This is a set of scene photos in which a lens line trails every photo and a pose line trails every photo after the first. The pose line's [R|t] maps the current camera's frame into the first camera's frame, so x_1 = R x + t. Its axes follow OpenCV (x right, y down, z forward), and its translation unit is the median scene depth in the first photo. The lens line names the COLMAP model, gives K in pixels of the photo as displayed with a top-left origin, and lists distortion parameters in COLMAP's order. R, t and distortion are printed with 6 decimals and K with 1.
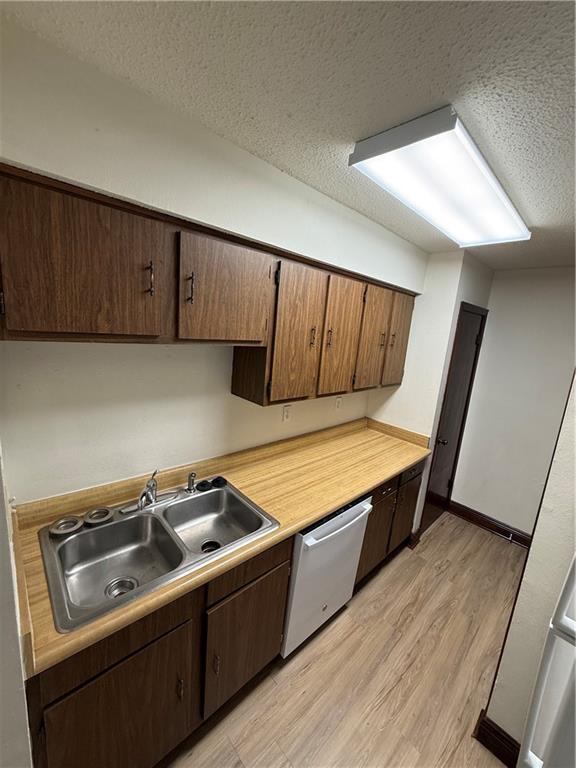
lens RADIAL K [[306.5, 0, 287.0], [0, 306.5, 383.4], [0, 0, 1]] dist [0.000365, 0.000282]
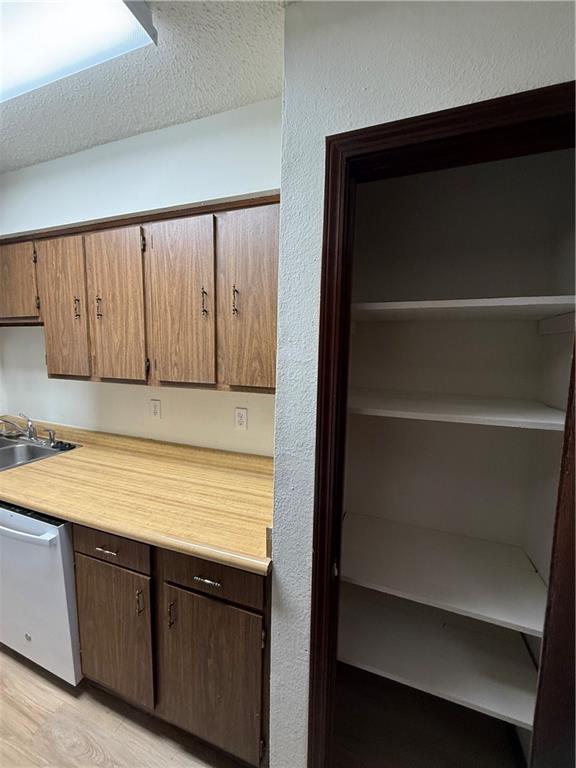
lens RADIAL K [[306.5, 0, 288.0], [0, 306.5, 382.3], [0, 0, 1]] dist [0.000365, 0.000282]
pose [[0.445109, 0.014112, -0.895365, 1.059939], [-0.153520, 0.986275, -0.060774, 0.022130], [0.882219, 0.164508, 0.441166, 1.066352]]
